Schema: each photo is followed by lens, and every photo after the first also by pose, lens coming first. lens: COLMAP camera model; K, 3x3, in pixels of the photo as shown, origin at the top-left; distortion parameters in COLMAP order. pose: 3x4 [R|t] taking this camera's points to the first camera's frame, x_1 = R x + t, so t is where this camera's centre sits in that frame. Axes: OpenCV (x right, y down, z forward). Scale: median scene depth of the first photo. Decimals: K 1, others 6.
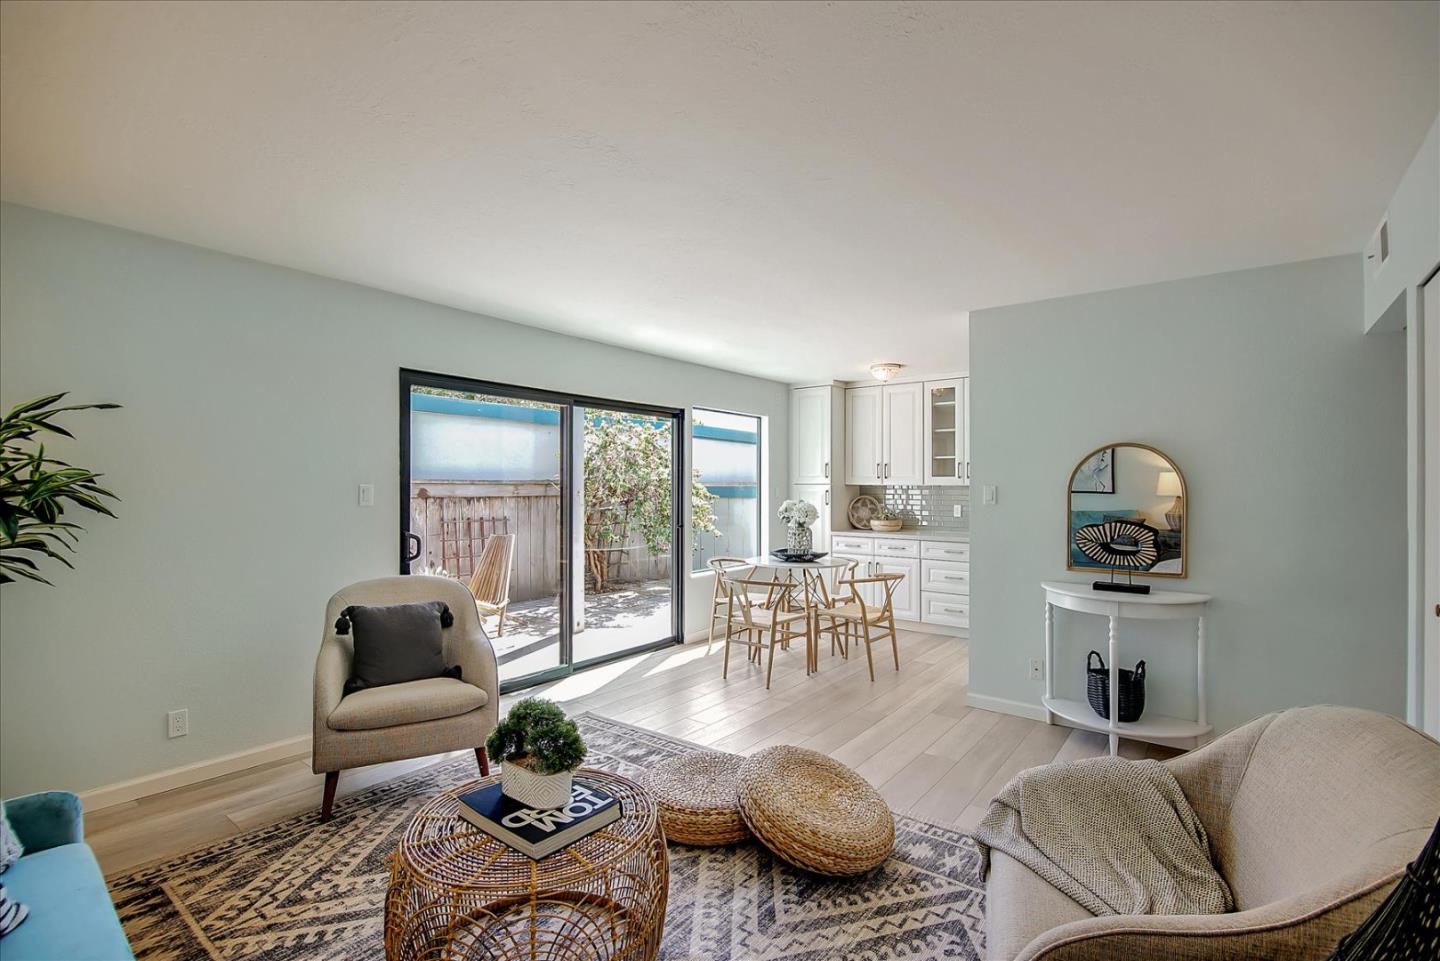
lens RADIAL K [[661.1, 0, 724.0], [0, 661.1, 482.1], [0, 0, 1]] dist [-0.002927, -0.007785]
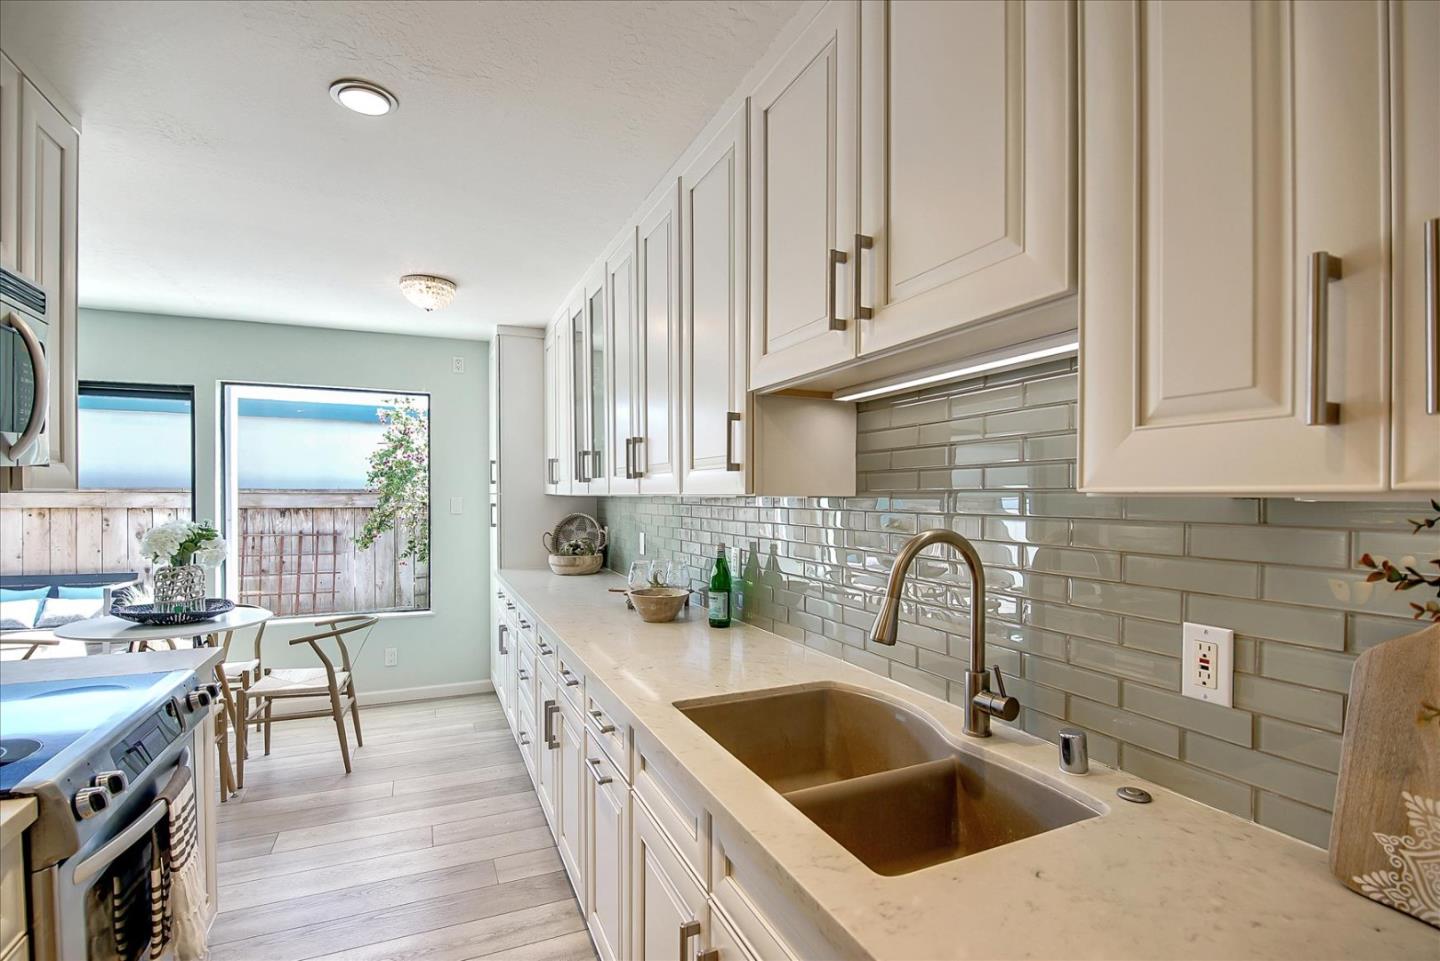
lens RADIAL K [[672.6, 0, 722.7], [0, 672.6, 500.7], [0, 0, 1]] dist [-0.001608, -0.009655]
pose [[0.885216, 0.004384, -0.465159, 0.675085], [0.002287, 0.999903, 0.013775, 0.001773], [0.465174, -0.013257, 0.885120, 0.566859]]
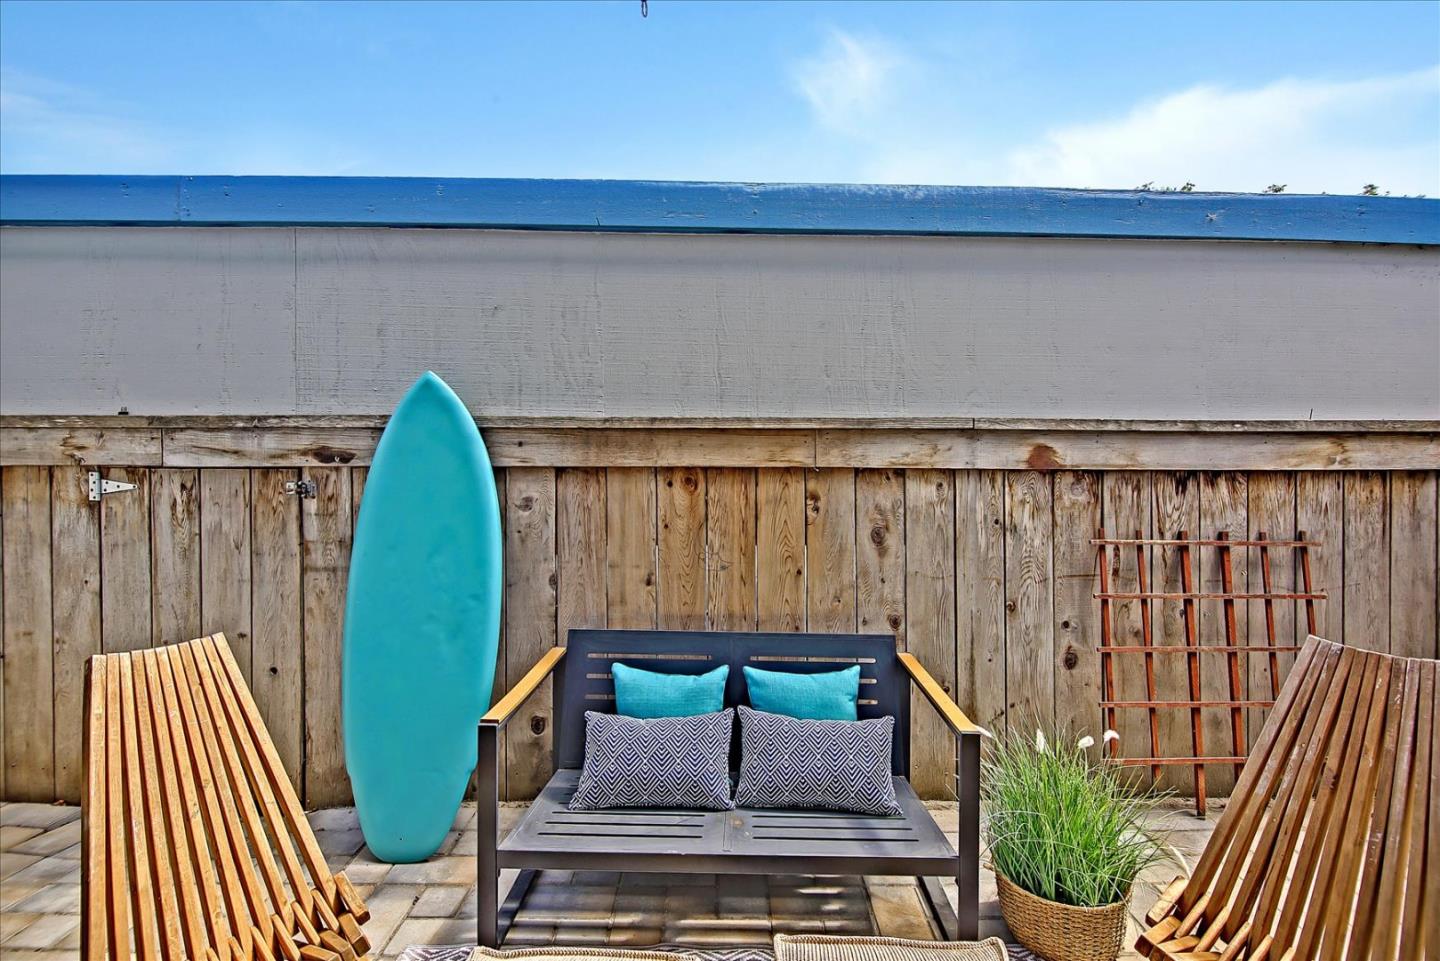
lens RADIAL K [[673.2, 0, 723.9], [0, 673.2, 477.6], [0, 0, 1]] dist [-0.000970, -0.009674]
pose [[0.621087, 0.011465, -0.783658, -0.313388], [0.005907, 0.999796, 0.019309, 0.021673], [0.783719, -0.016621, 0.620893, 0.719347]]
